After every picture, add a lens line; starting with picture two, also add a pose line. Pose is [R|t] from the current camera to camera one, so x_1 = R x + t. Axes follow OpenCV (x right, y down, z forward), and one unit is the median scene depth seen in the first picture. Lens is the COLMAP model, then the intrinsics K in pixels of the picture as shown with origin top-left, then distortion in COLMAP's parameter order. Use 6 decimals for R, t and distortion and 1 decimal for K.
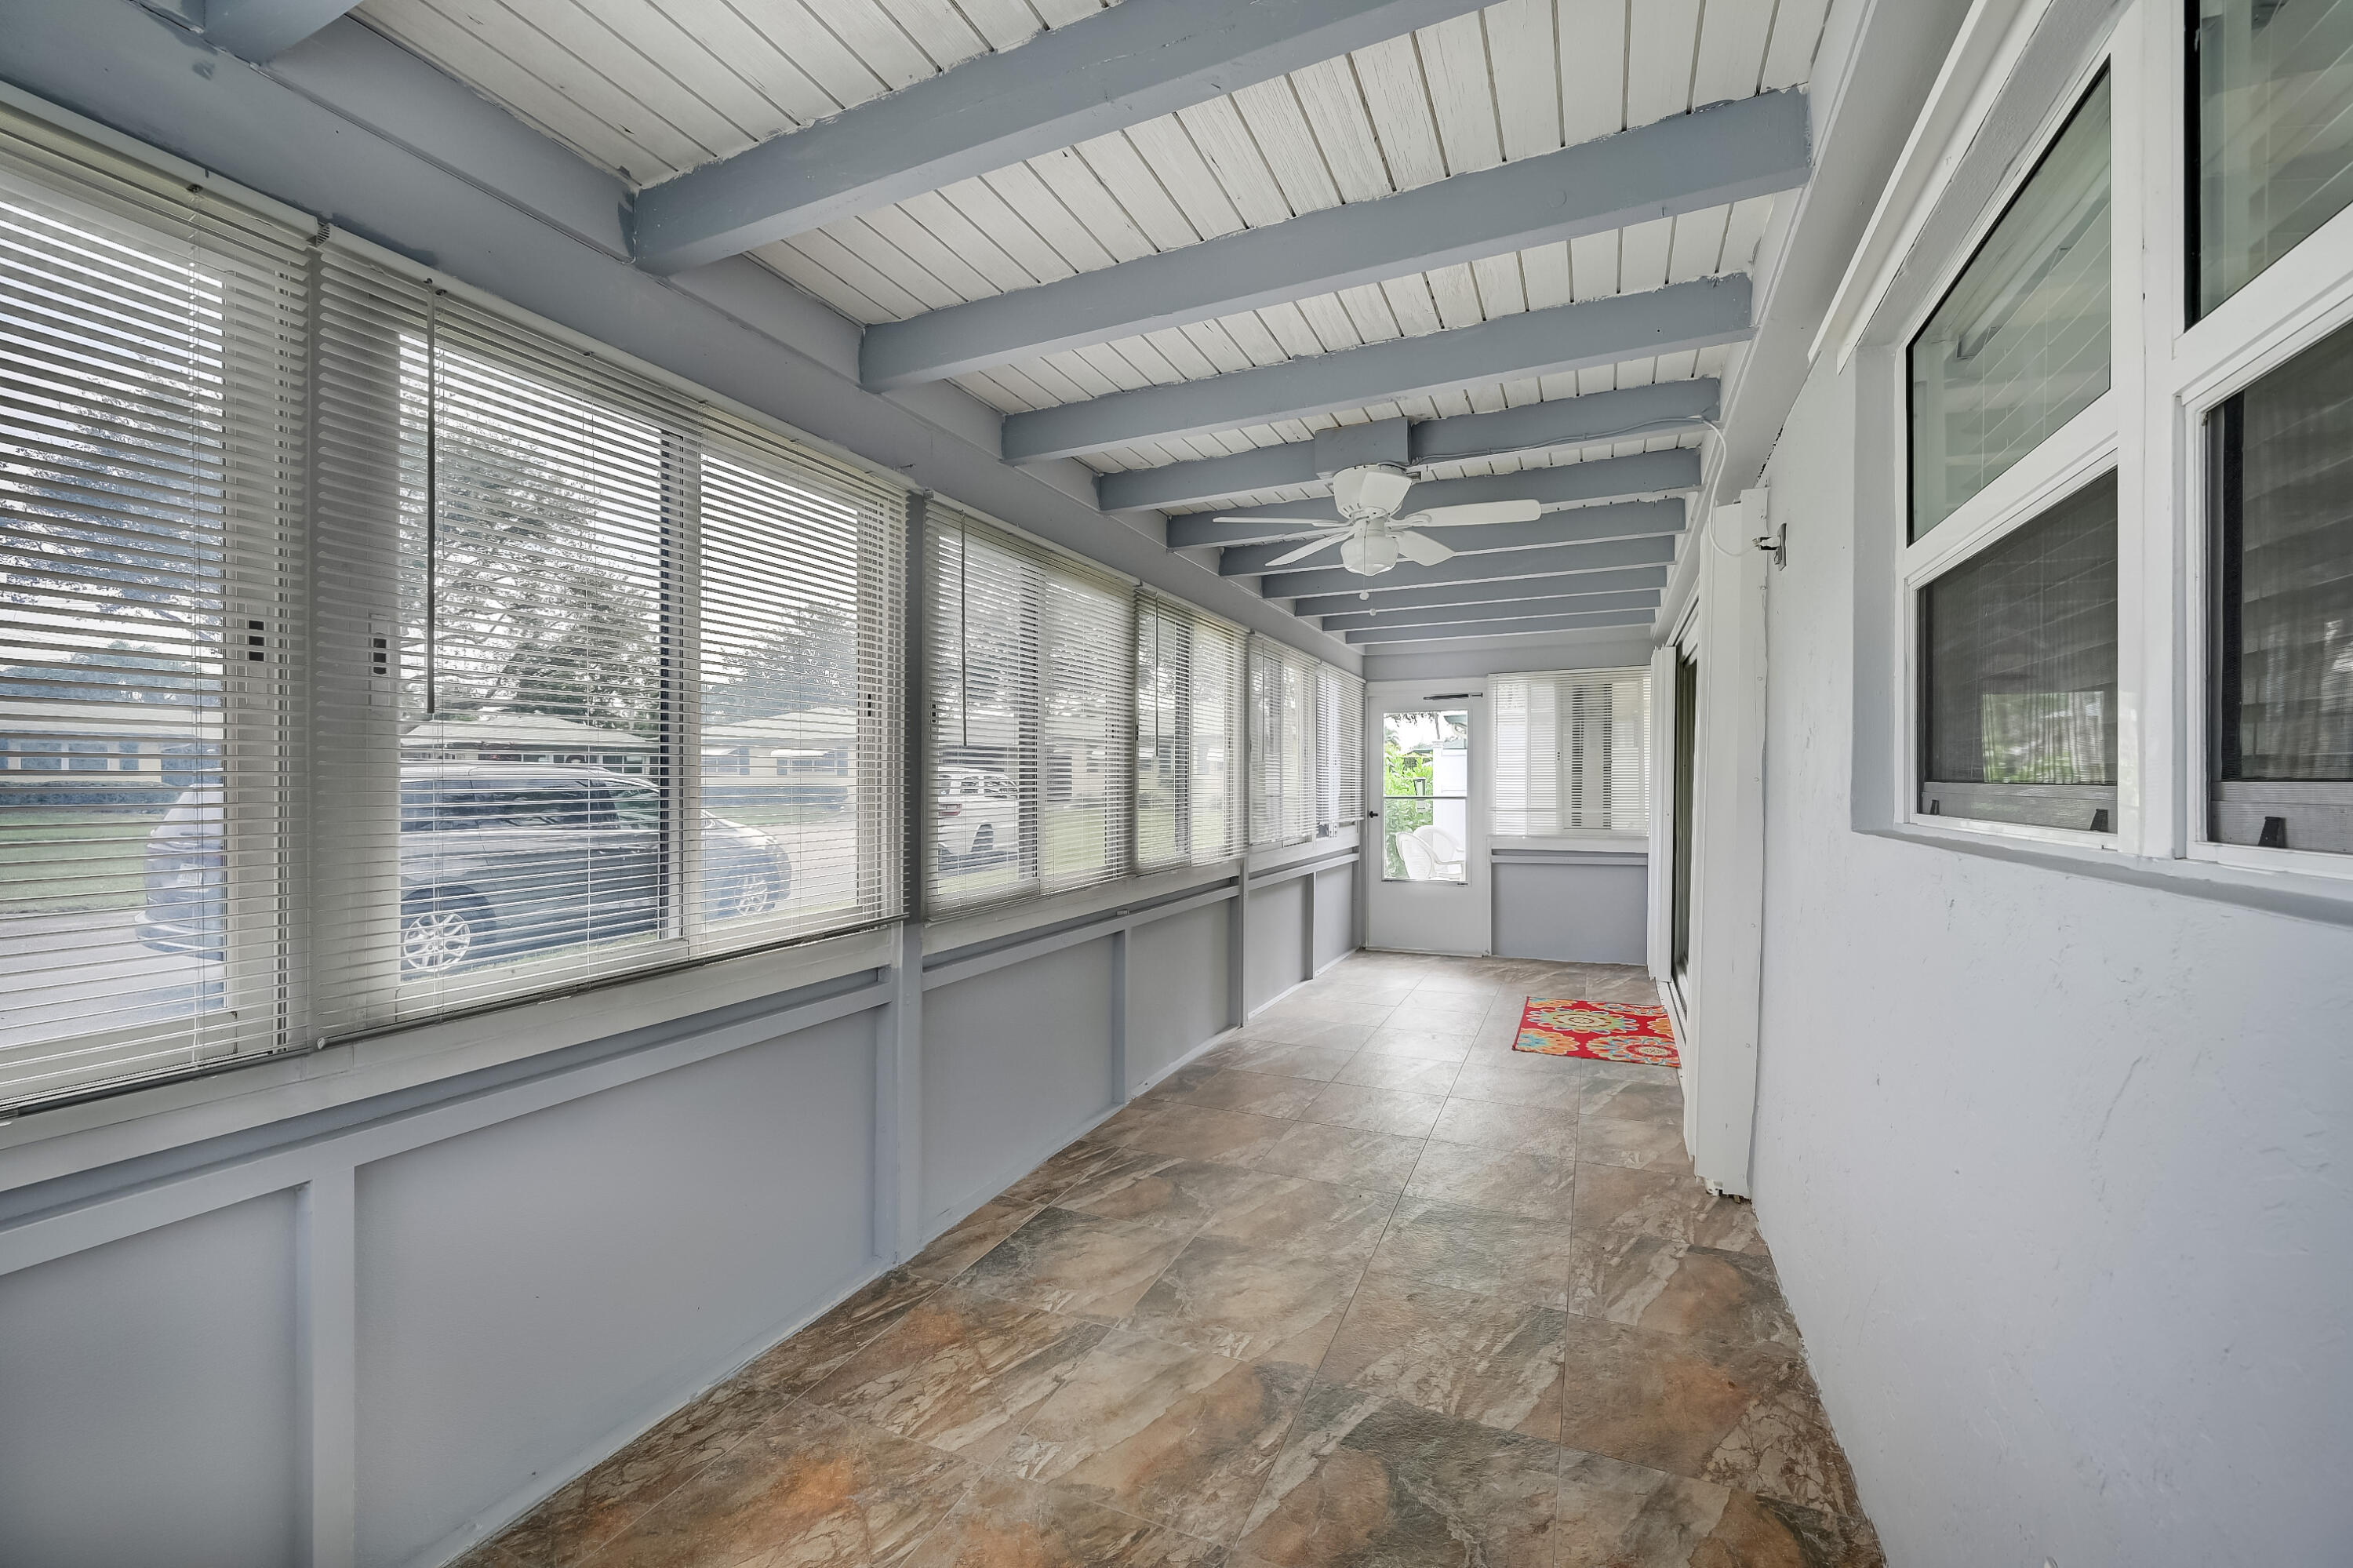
lens RADIAL K [[946.3, 0, 1194.4], [0, 946.3, 786.9], [0, 0, 1]] dist [0.000345, 0.000314]
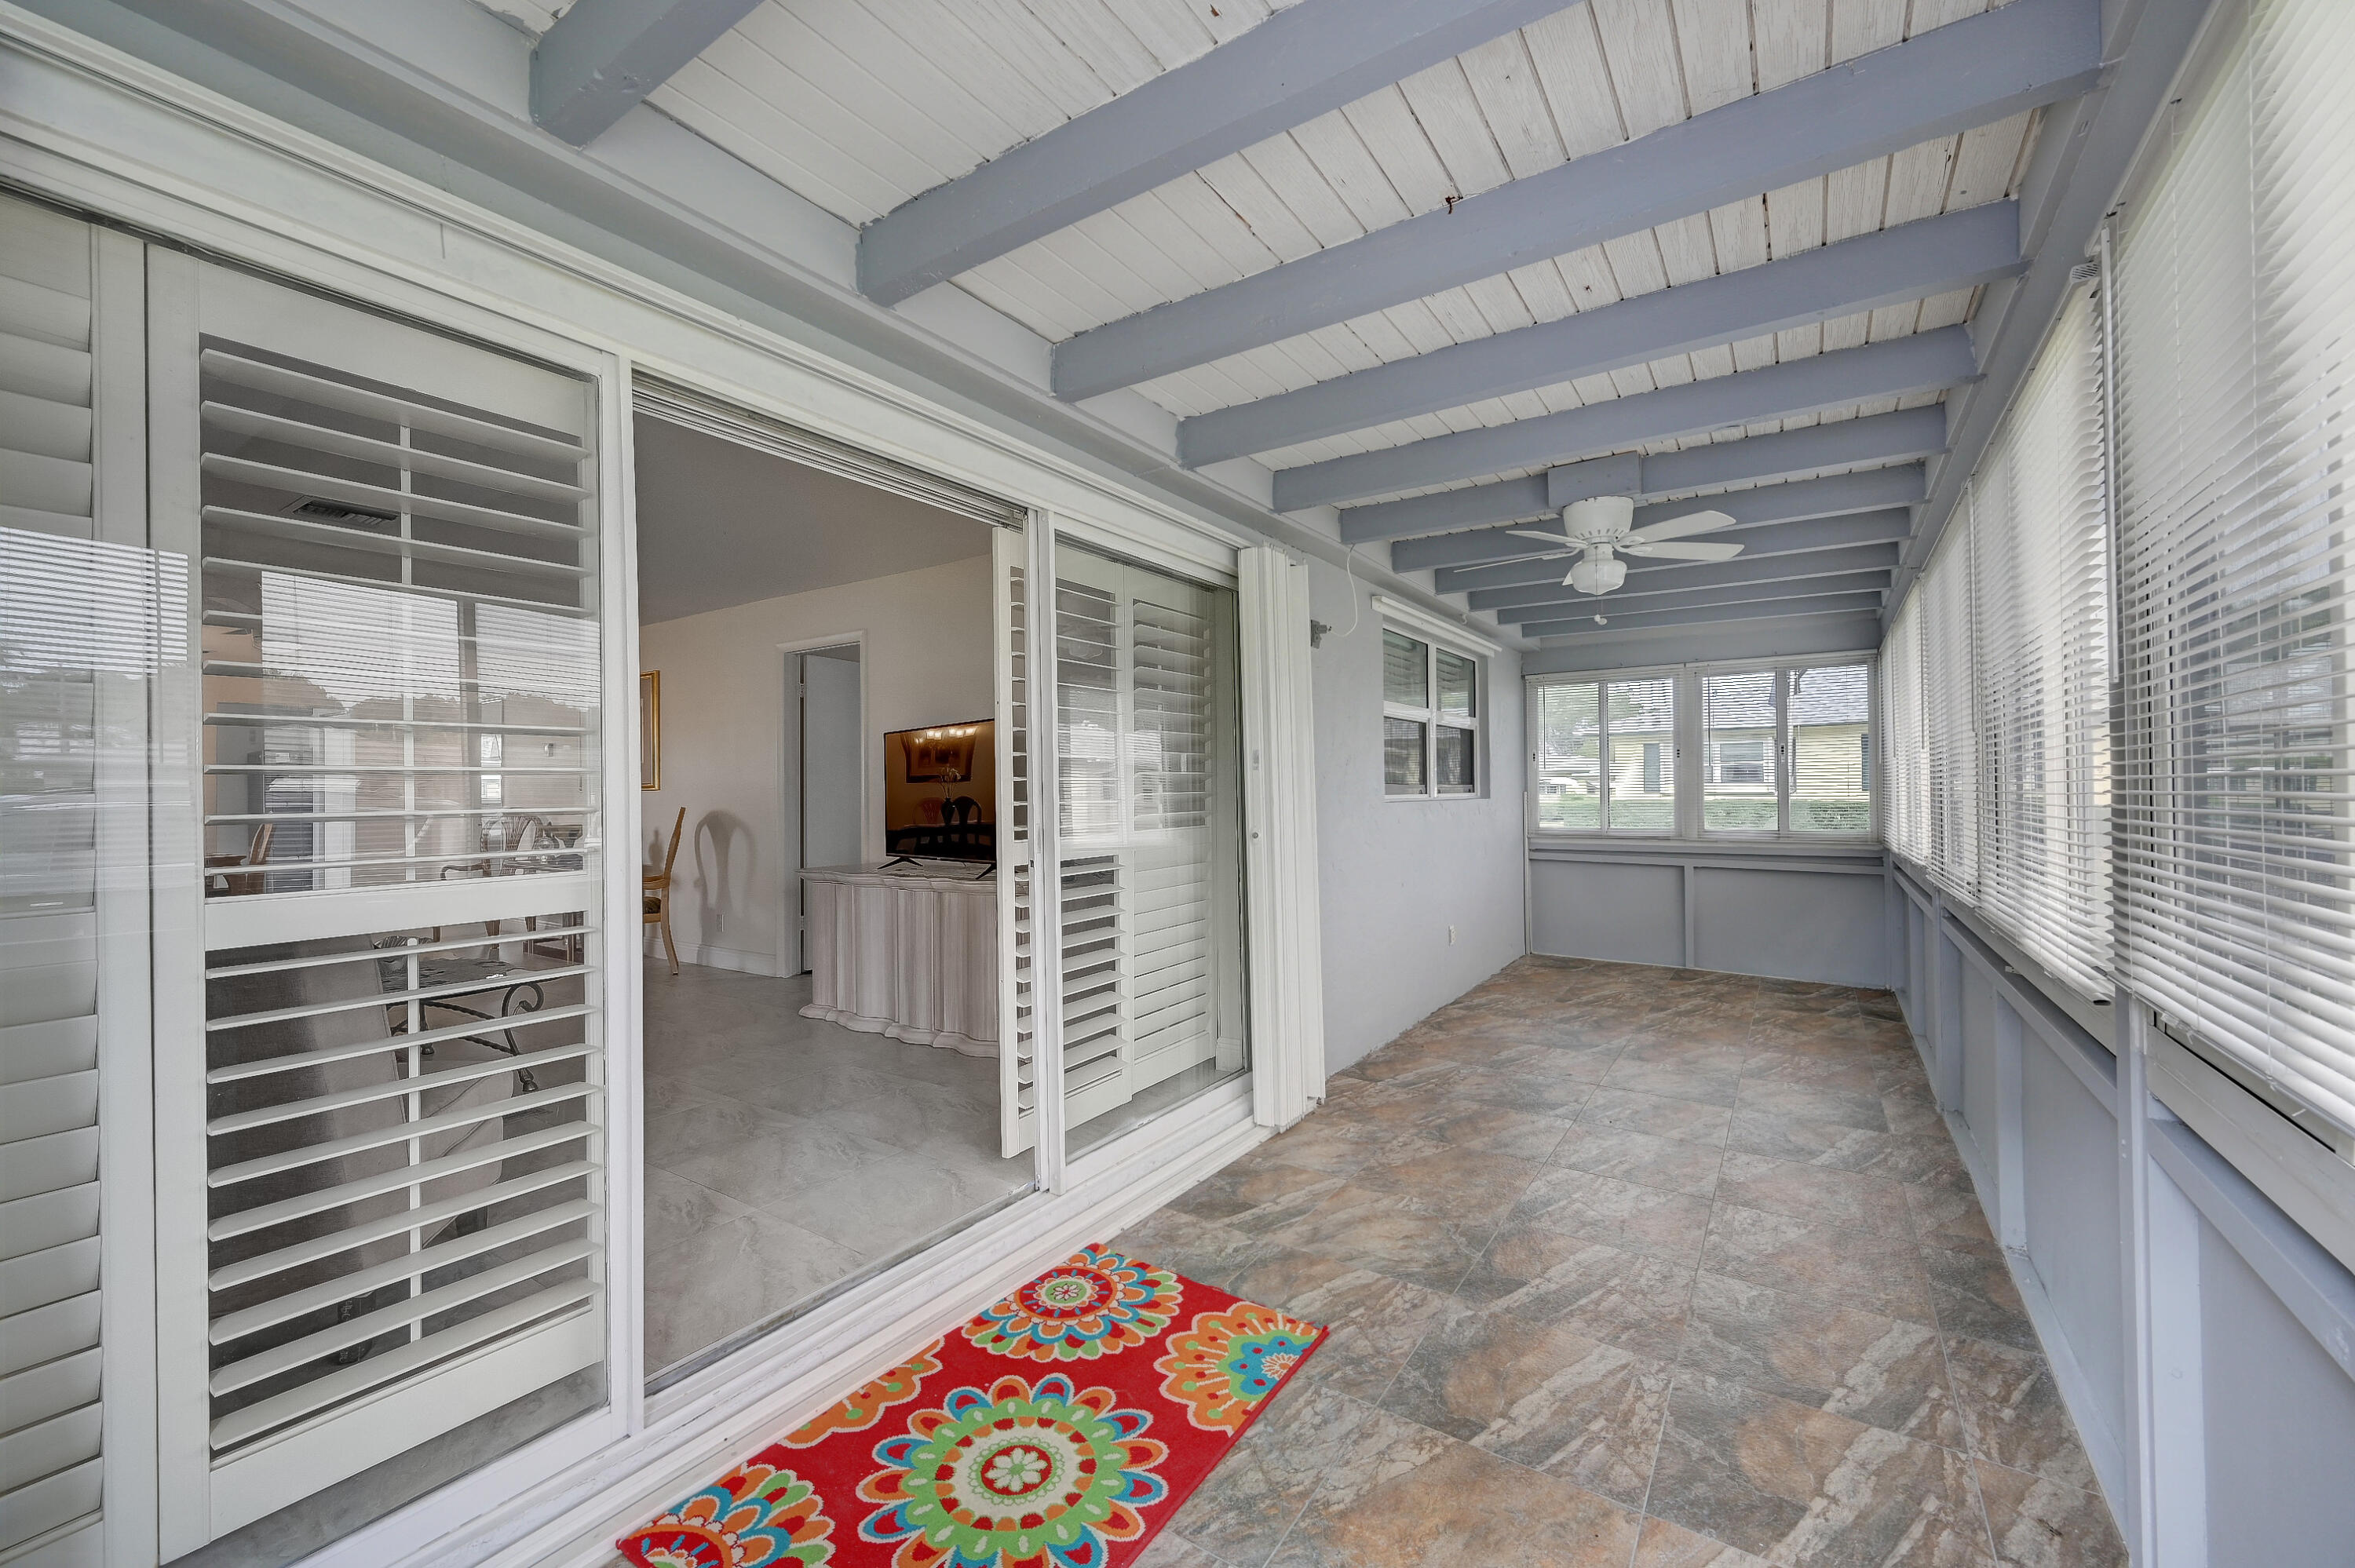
lens RADIAL K [[947.0, 0, 1195.4], [0, 947.0, 786.9], [0, 0, 1]] dist [0.000345, 0.000314]
pose [[-0.986098, 0.011639, 0.165754, 0.479890], [0.011327, 0.999932, -0.002826, 0.003679], [-0.165776, -0.000909, -0.986163, 2.222320]]
